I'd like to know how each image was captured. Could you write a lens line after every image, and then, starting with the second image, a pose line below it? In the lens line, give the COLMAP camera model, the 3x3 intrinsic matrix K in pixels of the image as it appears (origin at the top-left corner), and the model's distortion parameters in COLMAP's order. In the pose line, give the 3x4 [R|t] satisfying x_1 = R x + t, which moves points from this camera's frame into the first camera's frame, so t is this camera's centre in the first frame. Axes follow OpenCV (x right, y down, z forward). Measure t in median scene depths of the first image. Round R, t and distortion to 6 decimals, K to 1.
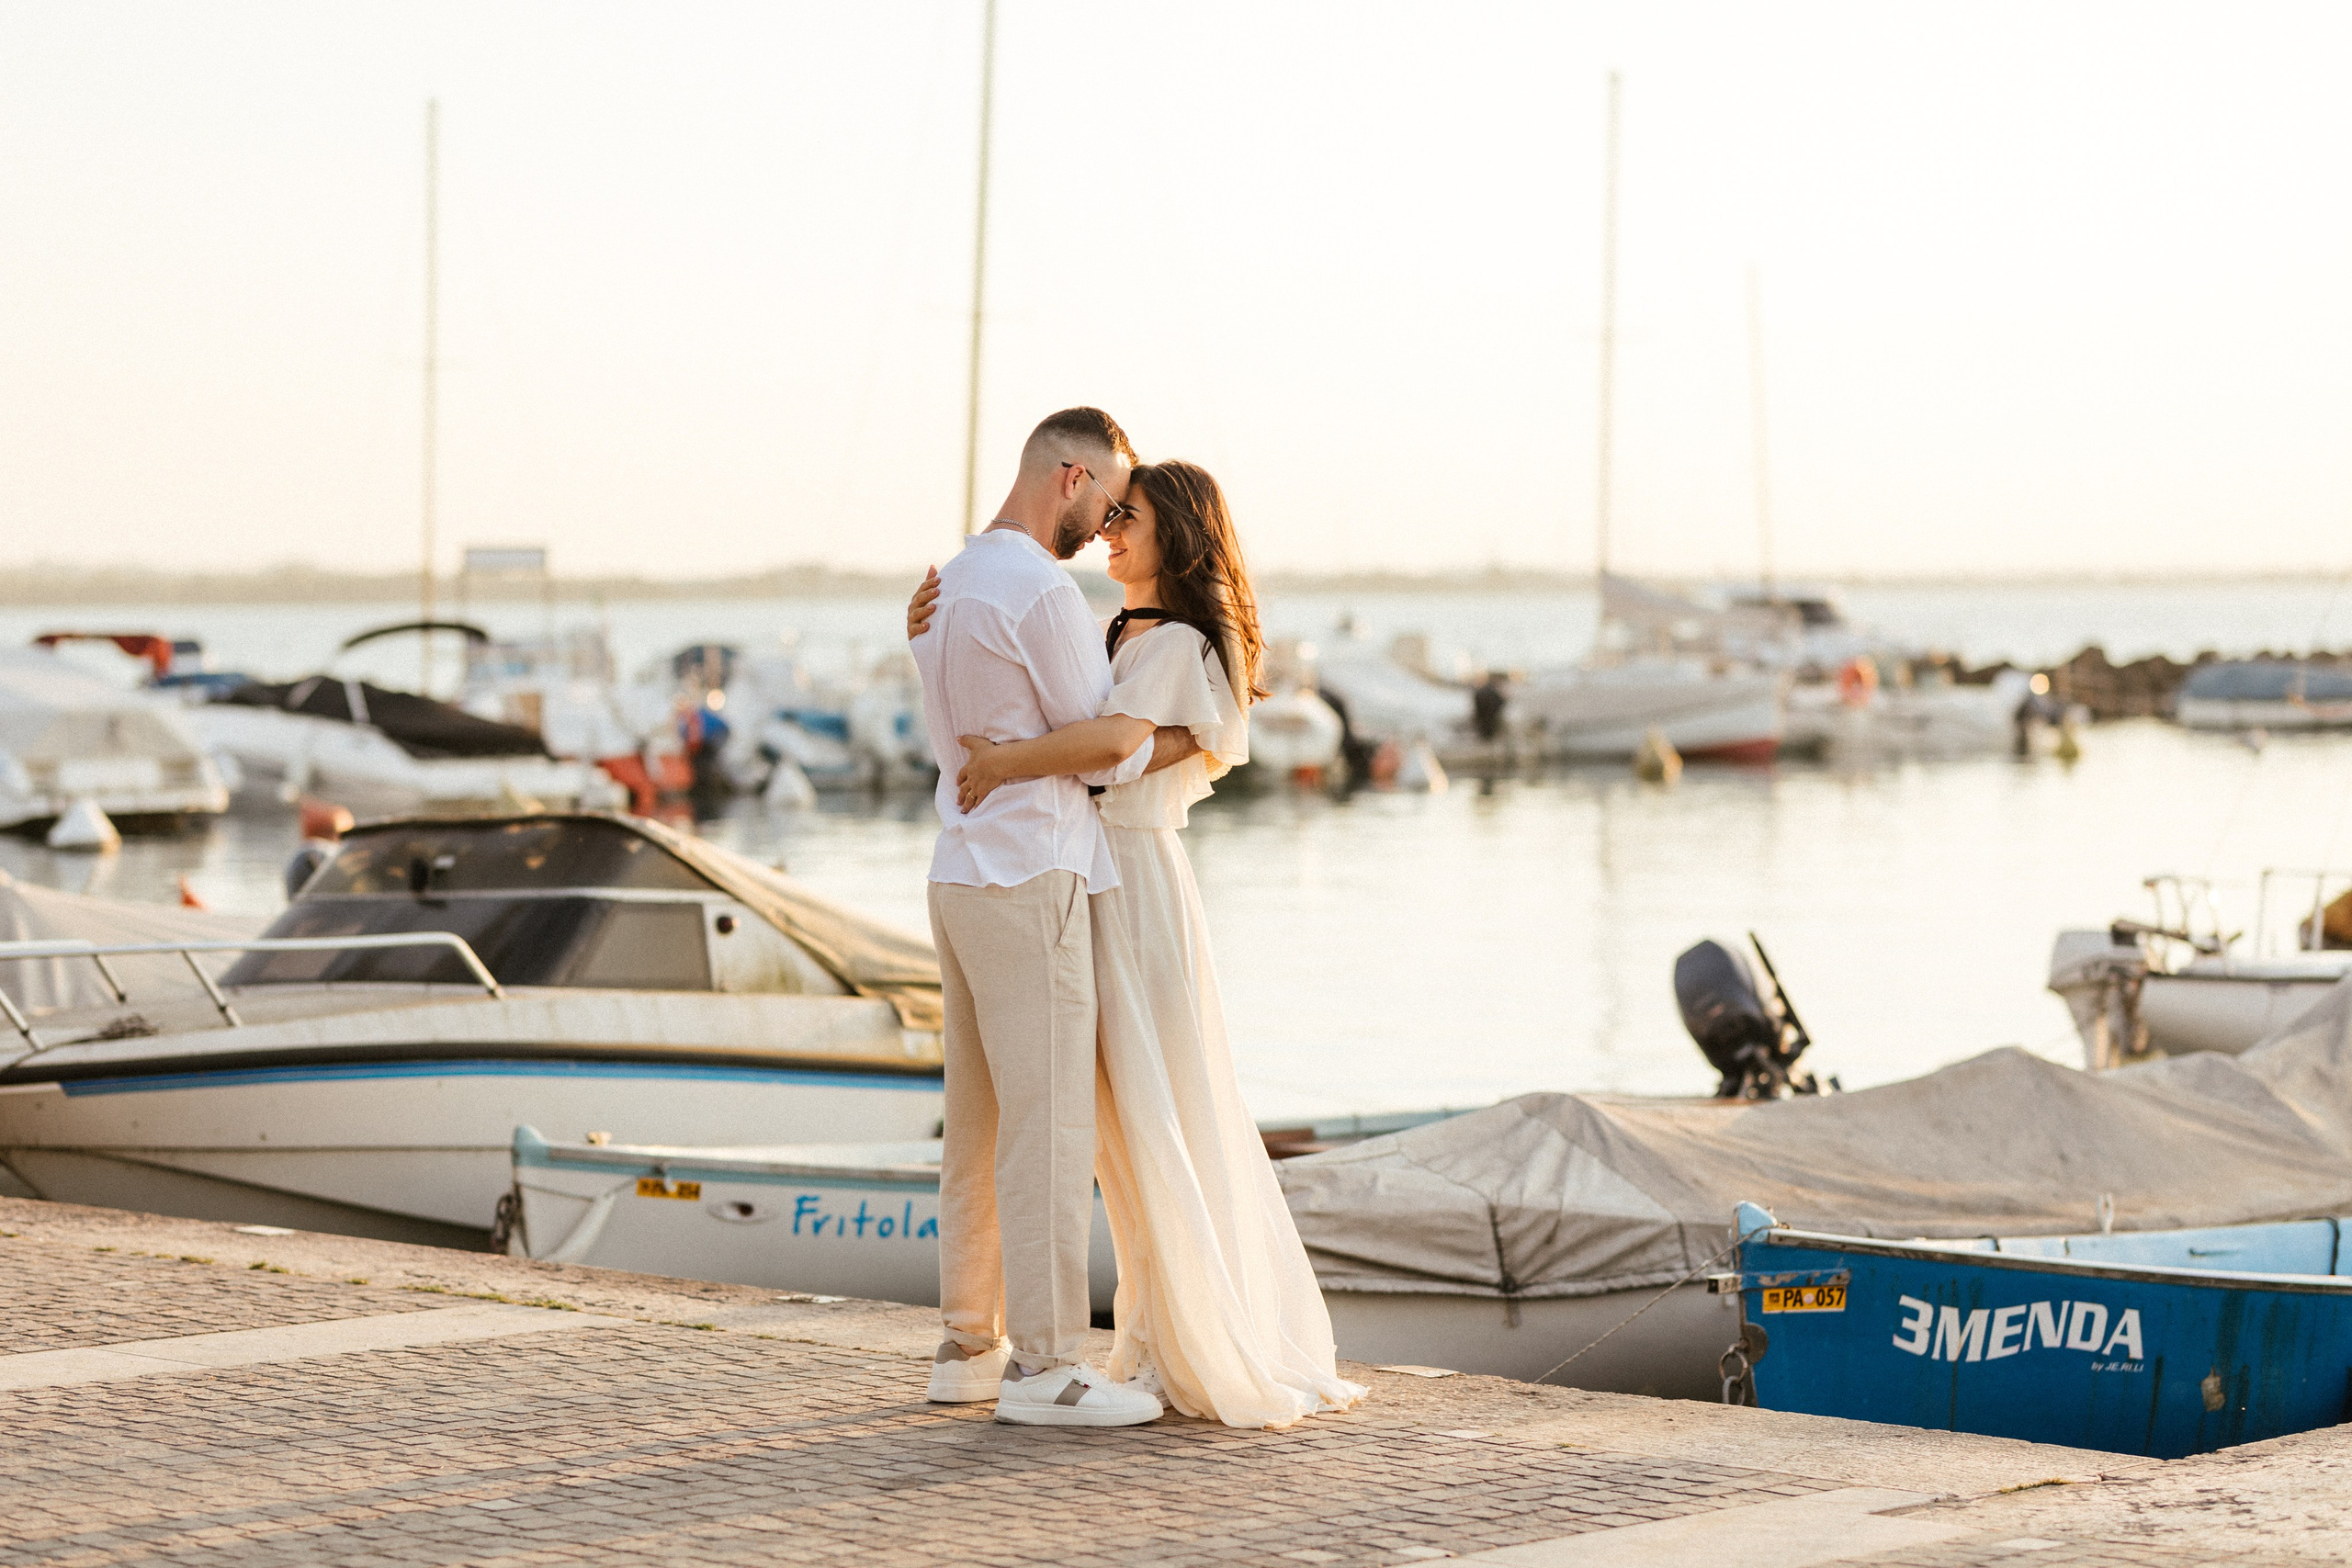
lens RADIAL K [[5770.3, 0, 1176.0], [0, 5770.3, 784.0], [0, 0, 1]] dist [-0.342396, 4.119235]
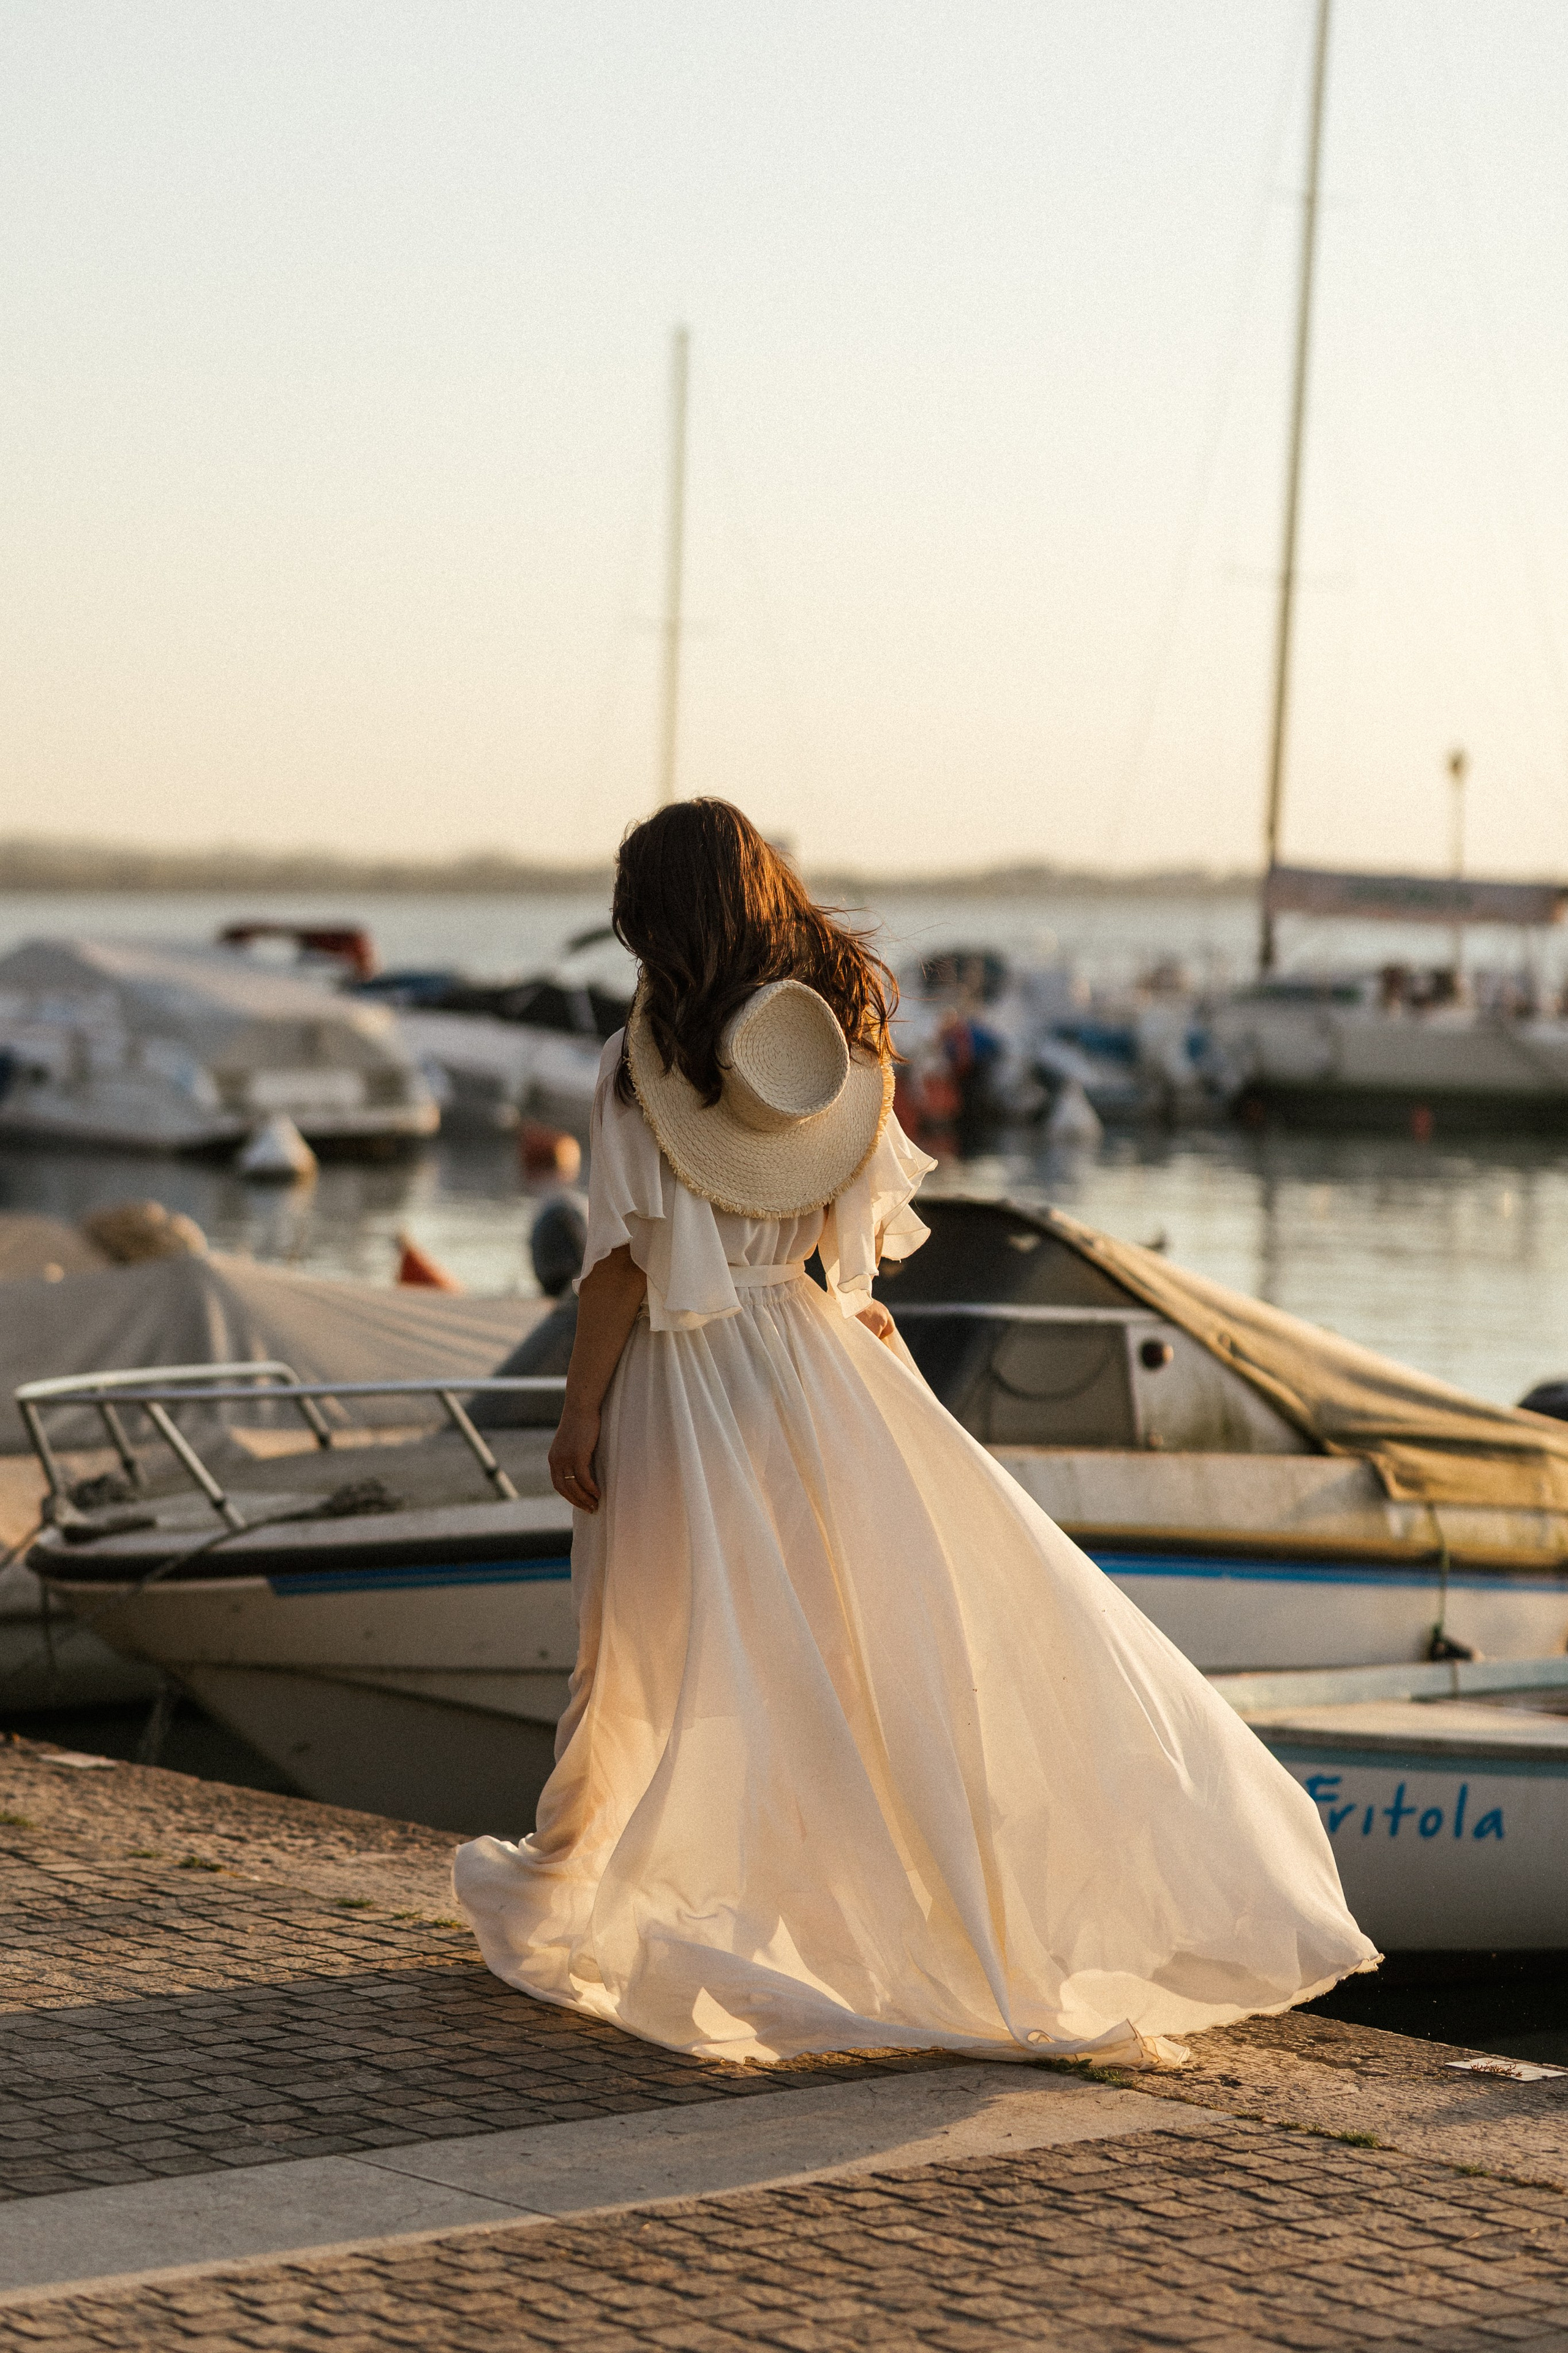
lens RADIAL K [[5772.8, 0, 784.0], [0, 5772.8, 1176.5], [0, 0, 1]] dist [-0.342396, 4.119235]
pose [[0.995435, 0.022545, -0.092746, -0.084669], [-0.020975, 0.999620, 0.017870, -0.014784], [0.093114, -0.015843, 0.995529, 0.382117]]
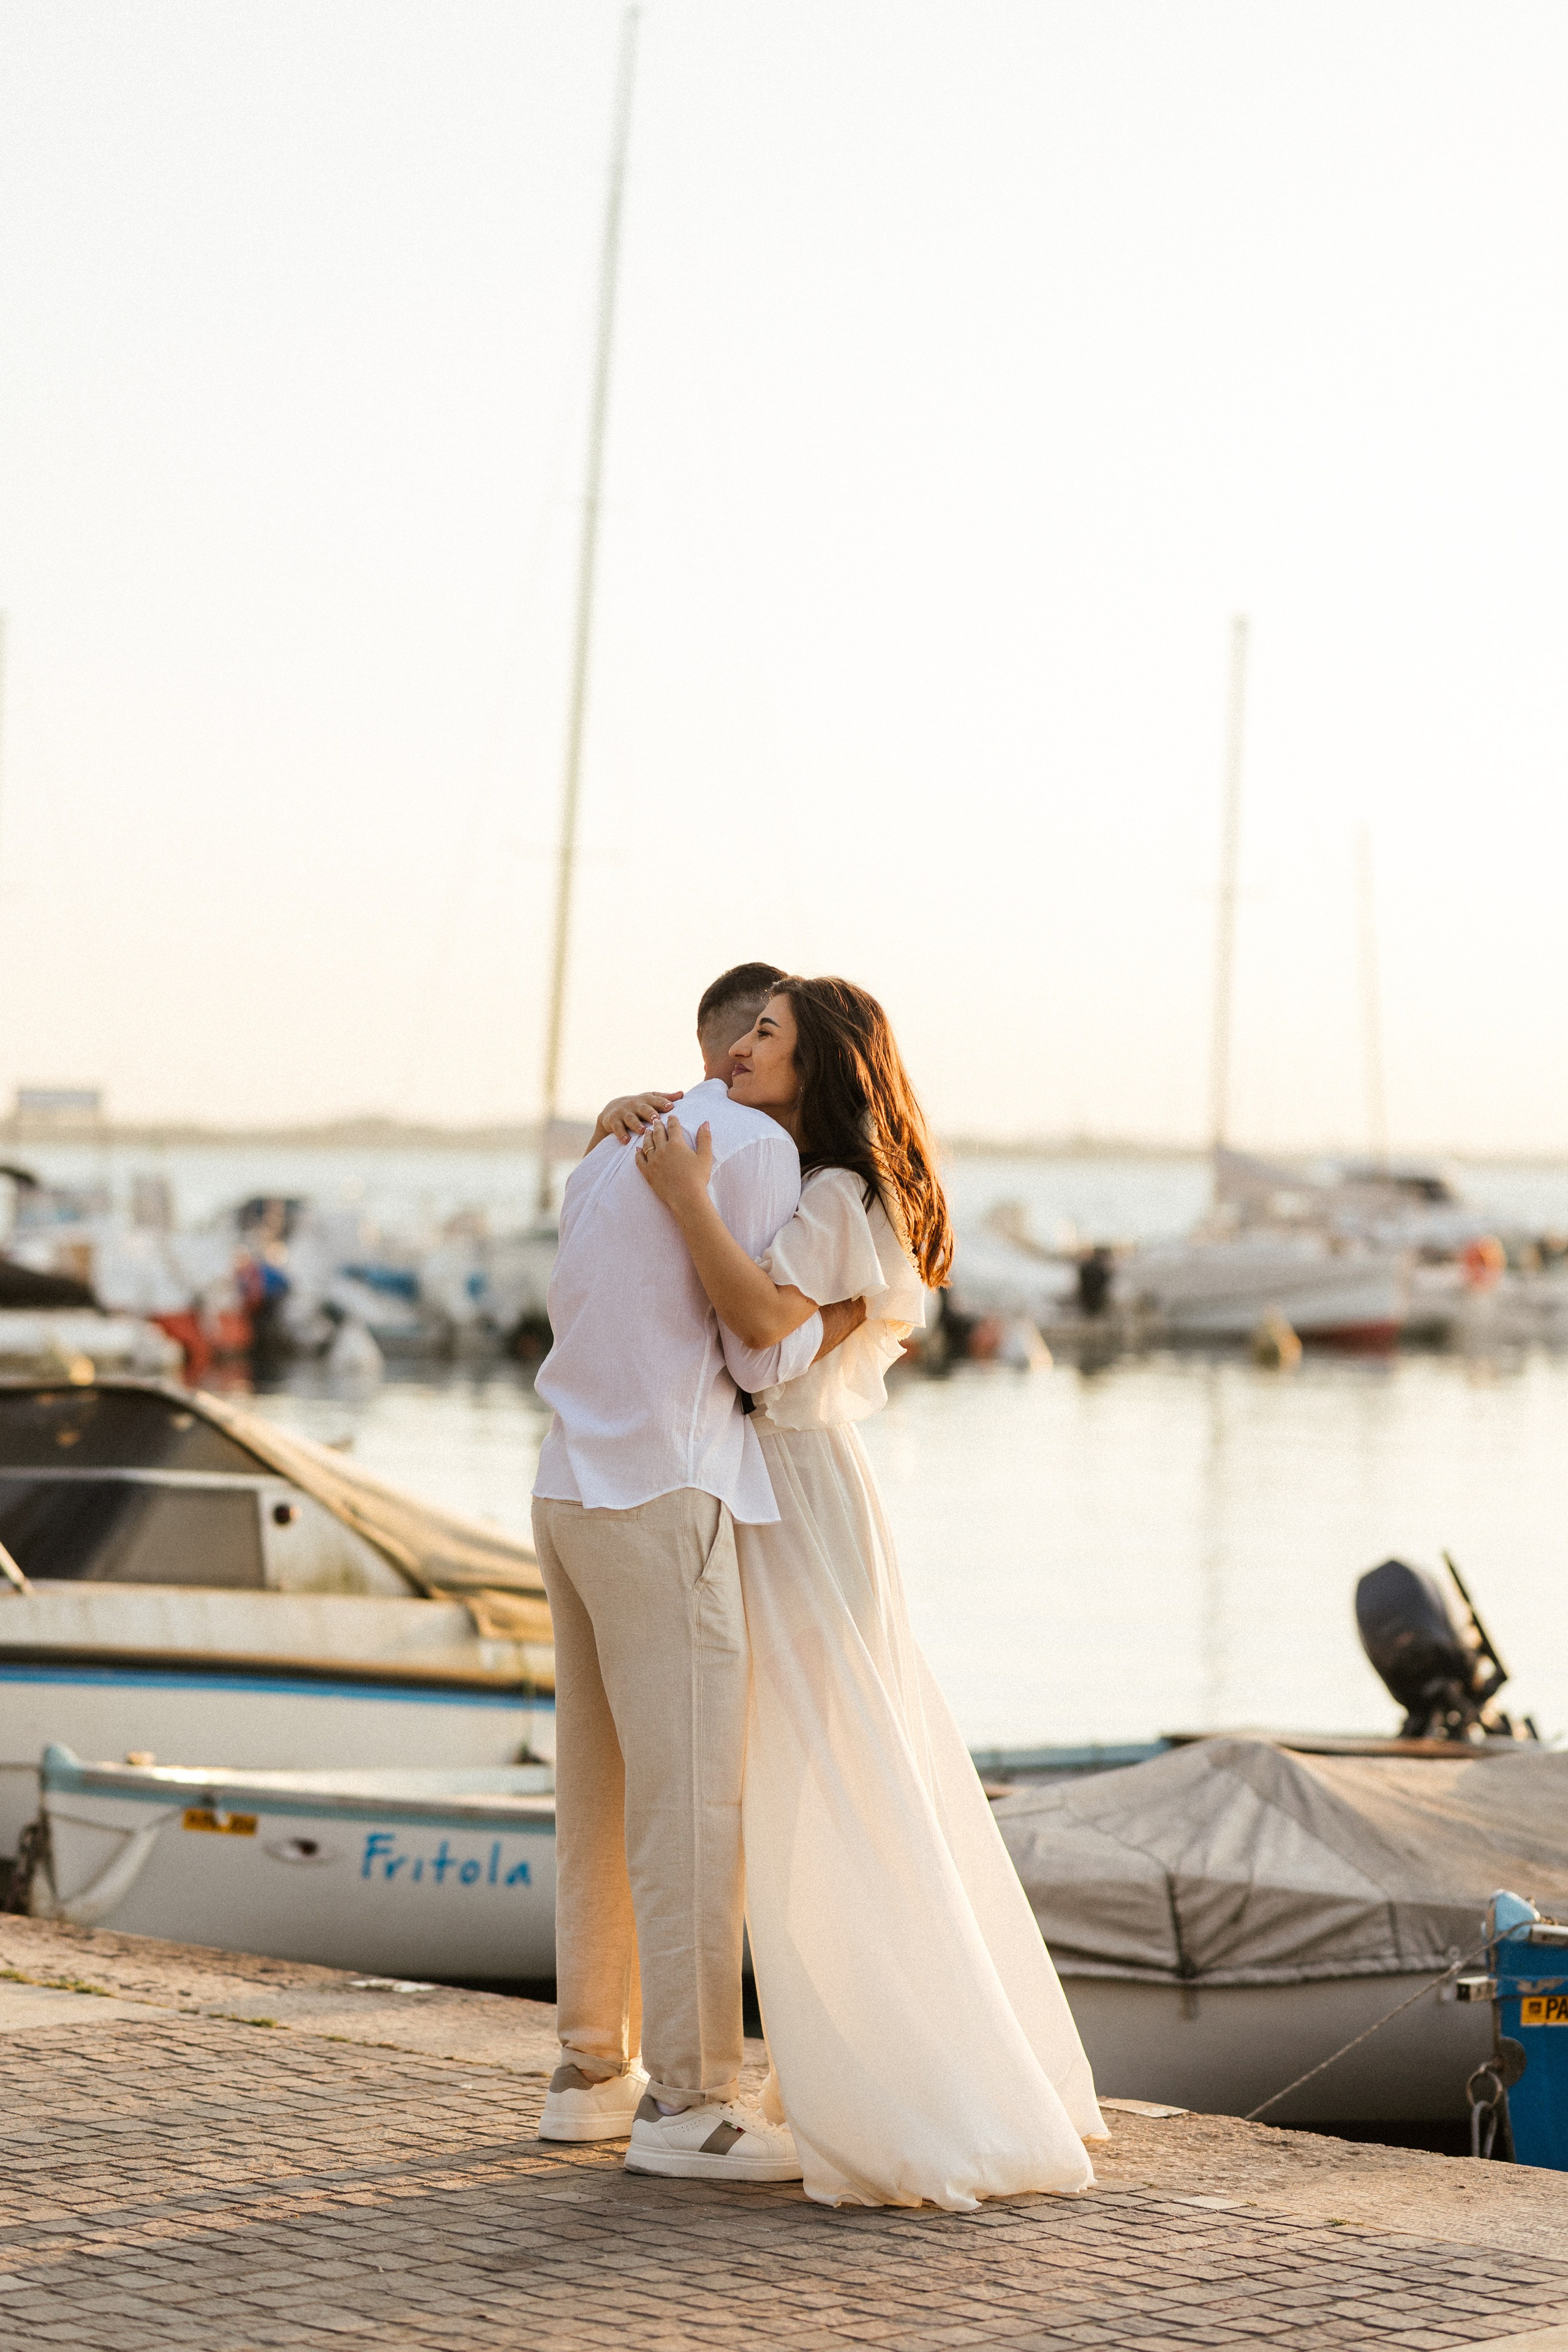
lens RADIAL K [[5786.9, 0, 784.0], [0, 5786.9, 1176.0], [0, 0, 1]] dist [-0.064144, -0.311336]
pose [[0.999674, 0.024070, 0.008540, -0.016427], [-0.023807, 0.999277, -0.029629, -0.004171], [-0.009247, 0.029416, 0.999524, 0.158059]]
